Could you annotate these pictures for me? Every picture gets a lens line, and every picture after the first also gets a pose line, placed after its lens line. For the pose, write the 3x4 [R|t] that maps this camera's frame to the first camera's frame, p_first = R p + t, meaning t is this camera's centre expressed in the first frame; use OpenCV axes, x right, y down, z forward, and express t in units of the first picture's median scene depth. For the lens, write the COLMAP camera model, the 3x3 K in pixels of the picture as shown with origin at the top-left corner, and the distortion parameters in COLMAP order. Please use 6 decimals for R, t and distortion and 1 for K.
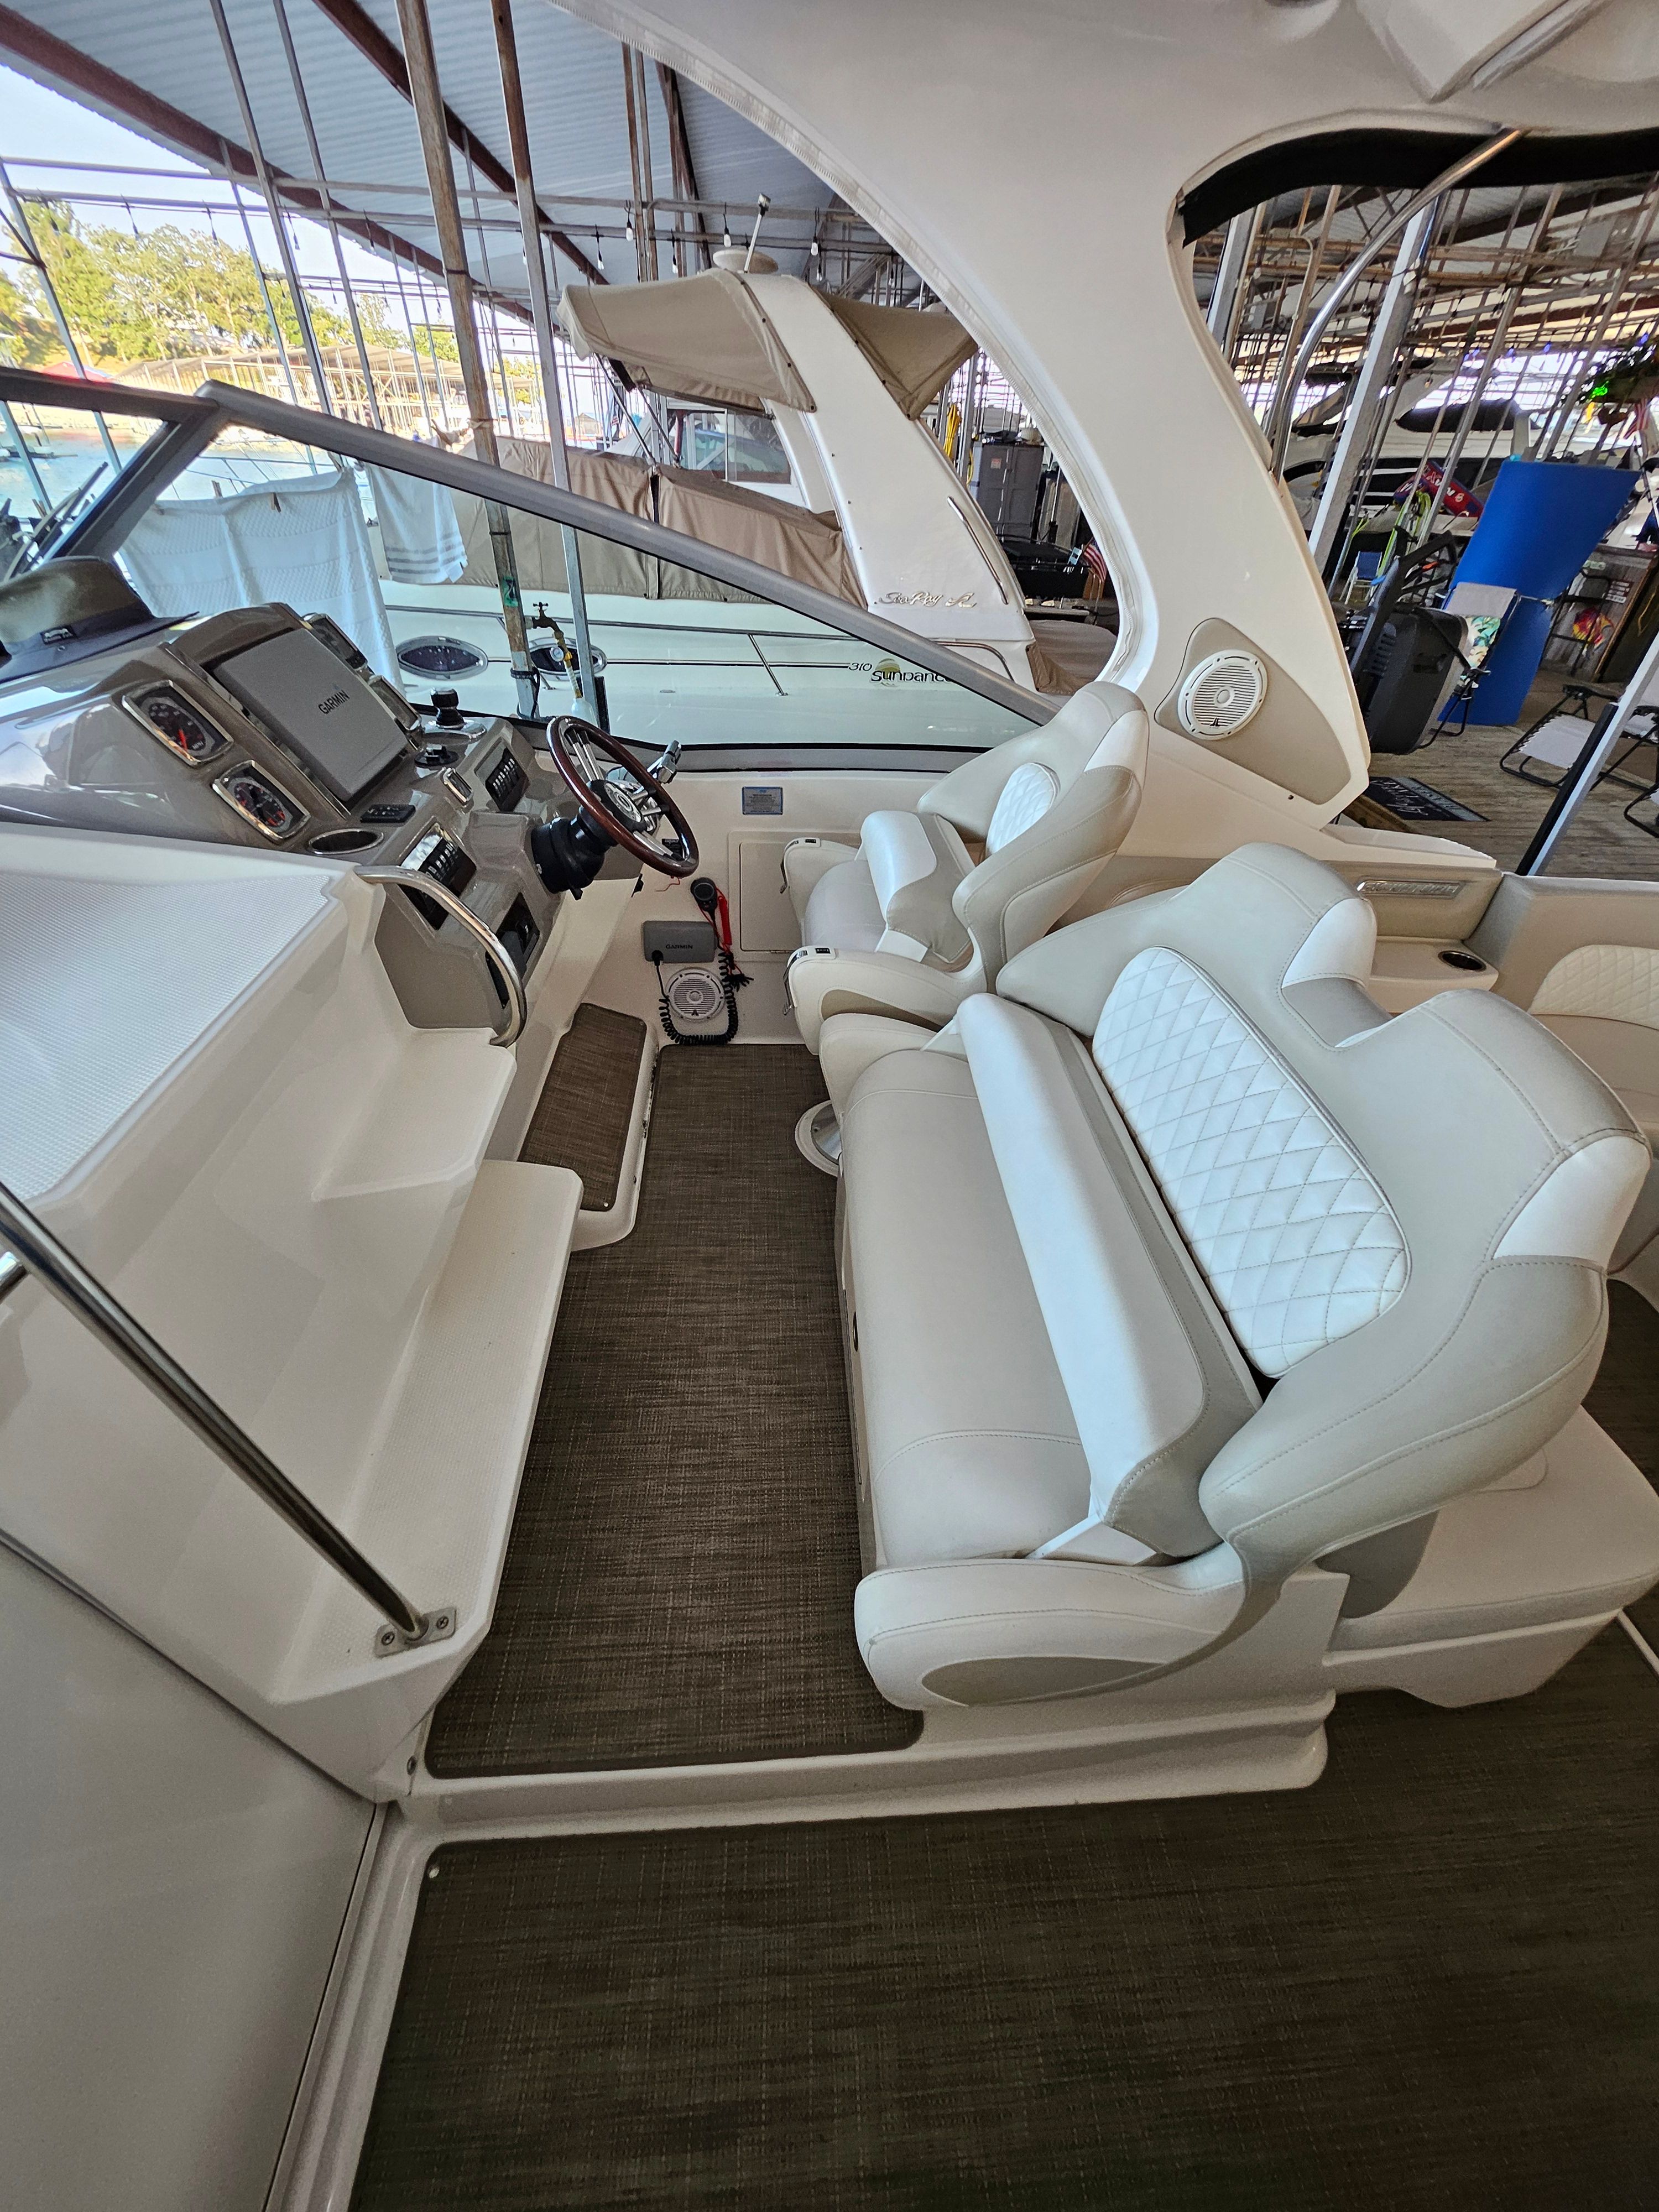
lens RADIAL K [[852.5, 0, 829.5], [0, 852.5, 1106.0], [0, 0, 1]] dist [-0.000834, 0.003723]
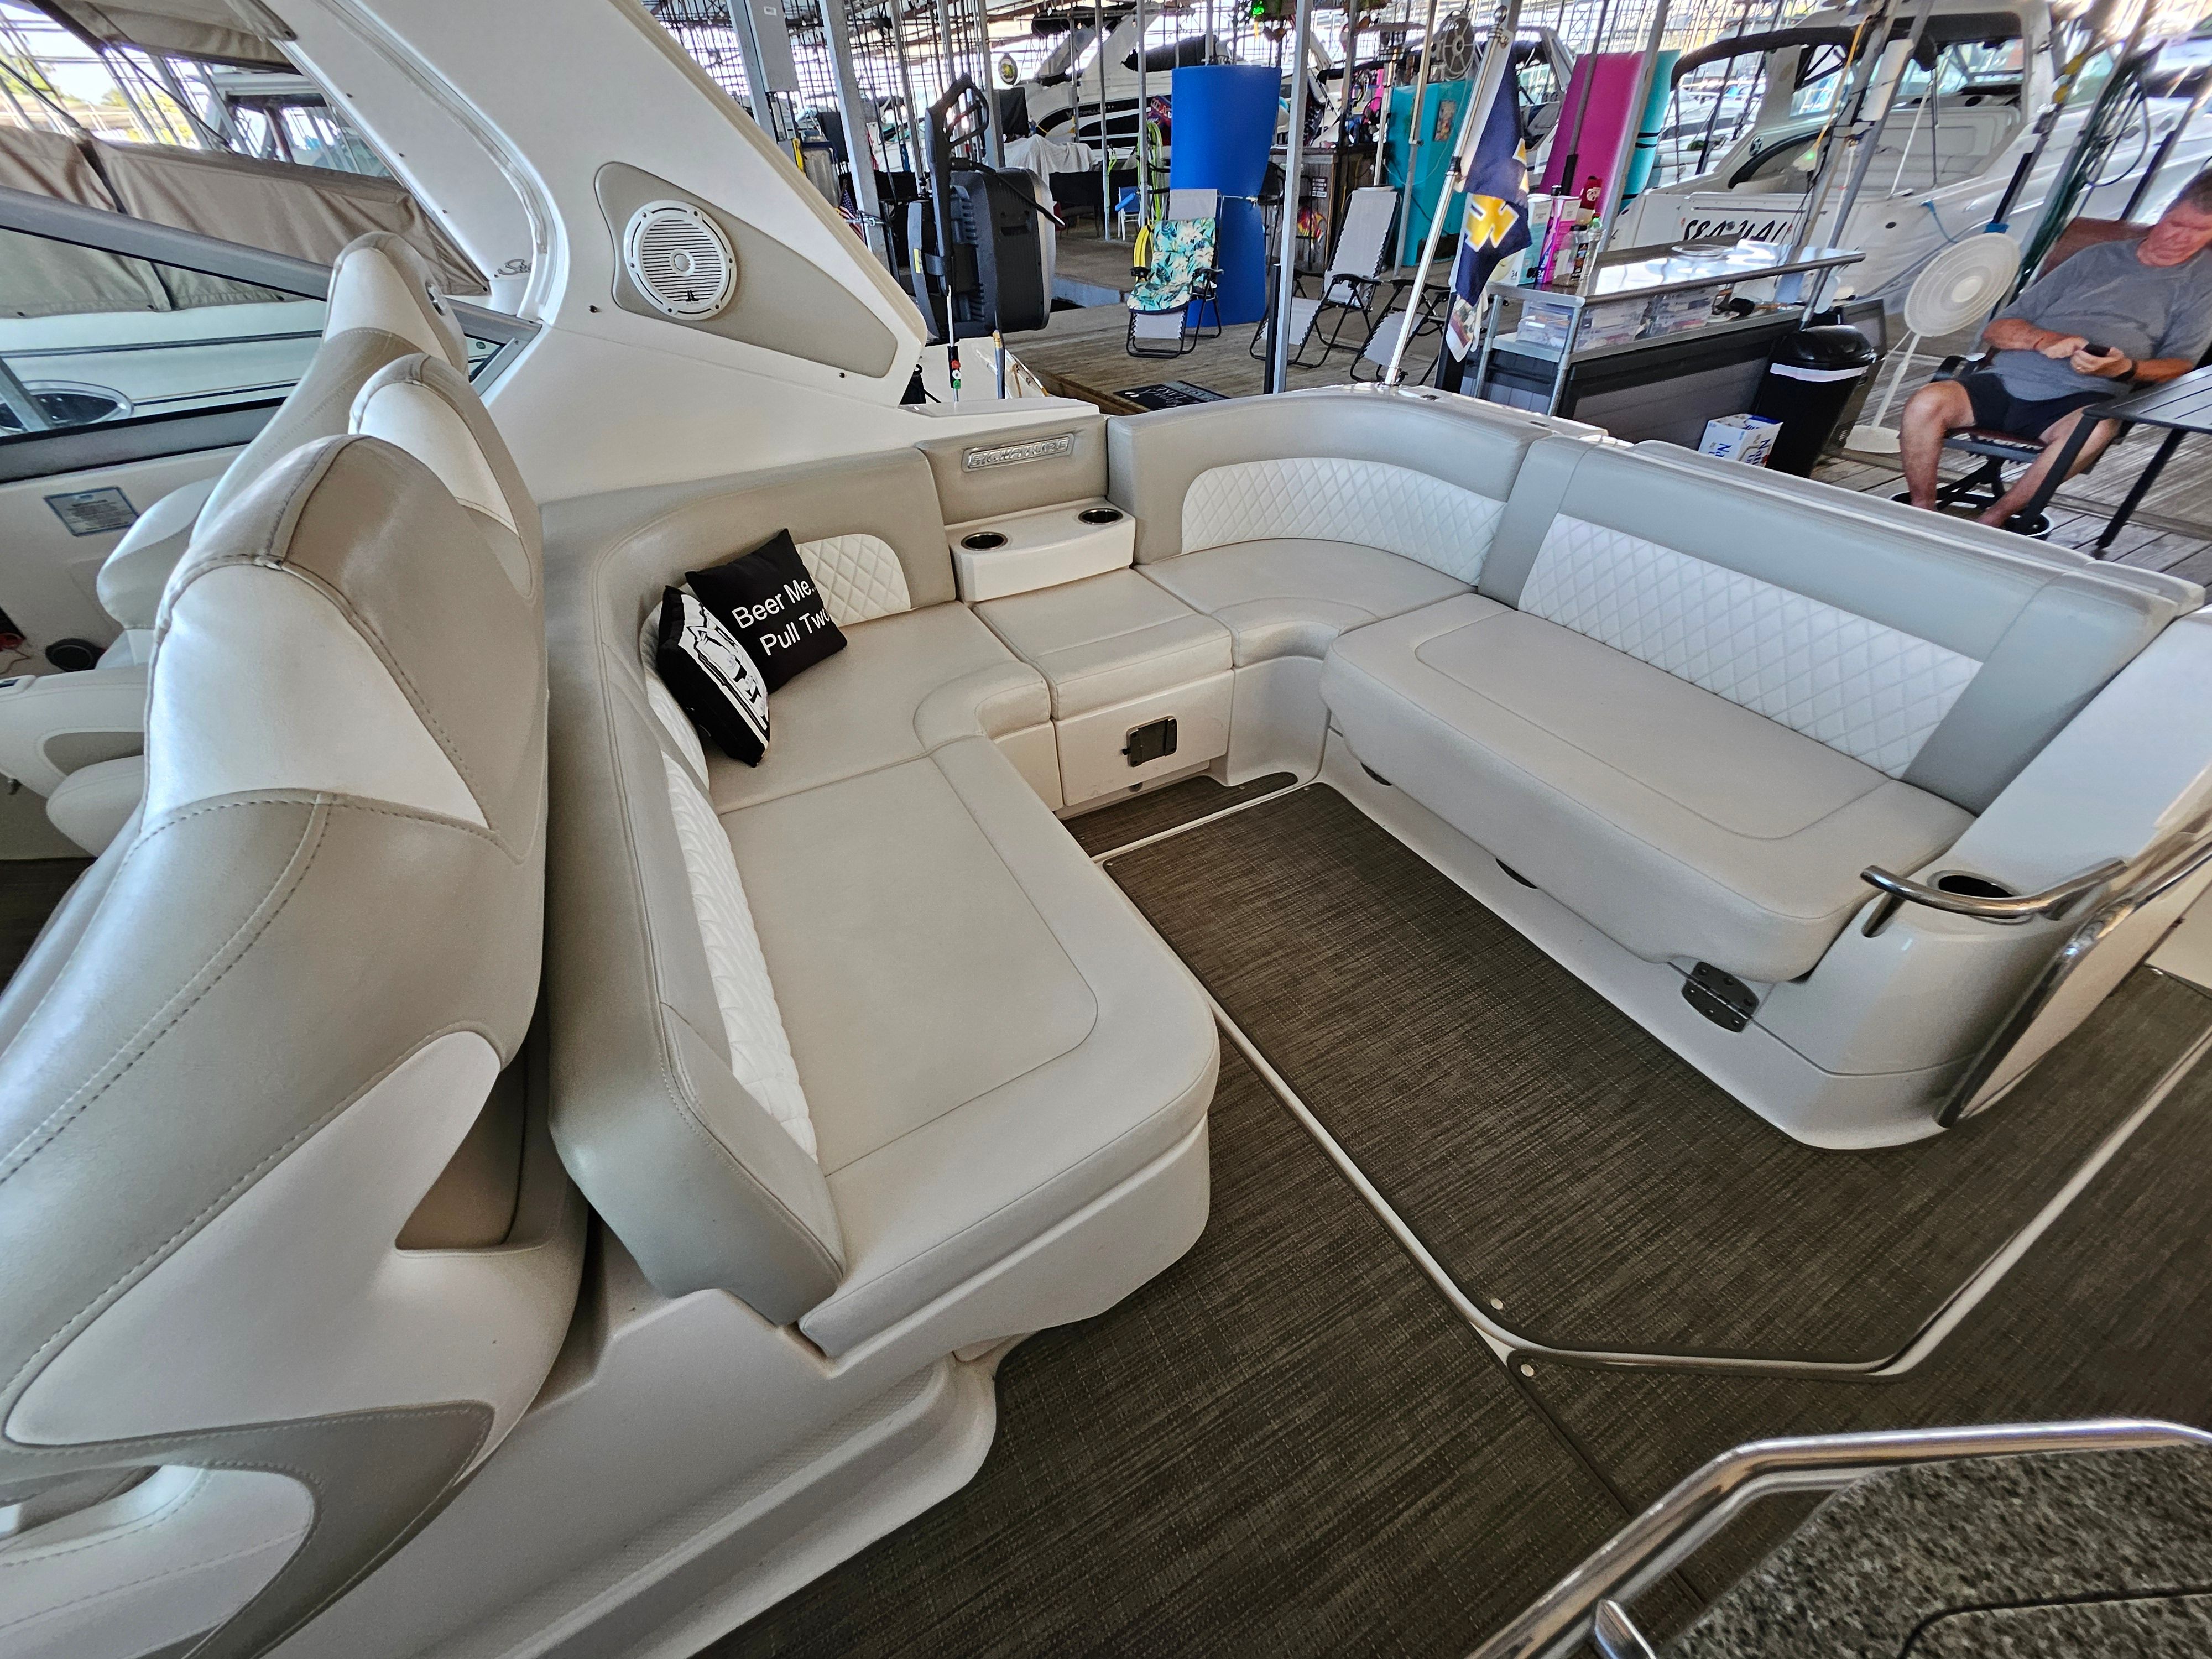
lens RADIAL K [[852.5, 0, 1109.6], [0, 852.5, 844.1], [0, 0, 1]] dist [-0.000834, 0.003723]
pose [[0.906663, -0.330346, 0.262361, 0.373174], [0.321733, 0.943739, 0.076446, 0.104619], [-0.272854, 0.015099, 0.961937, 0.086591]]
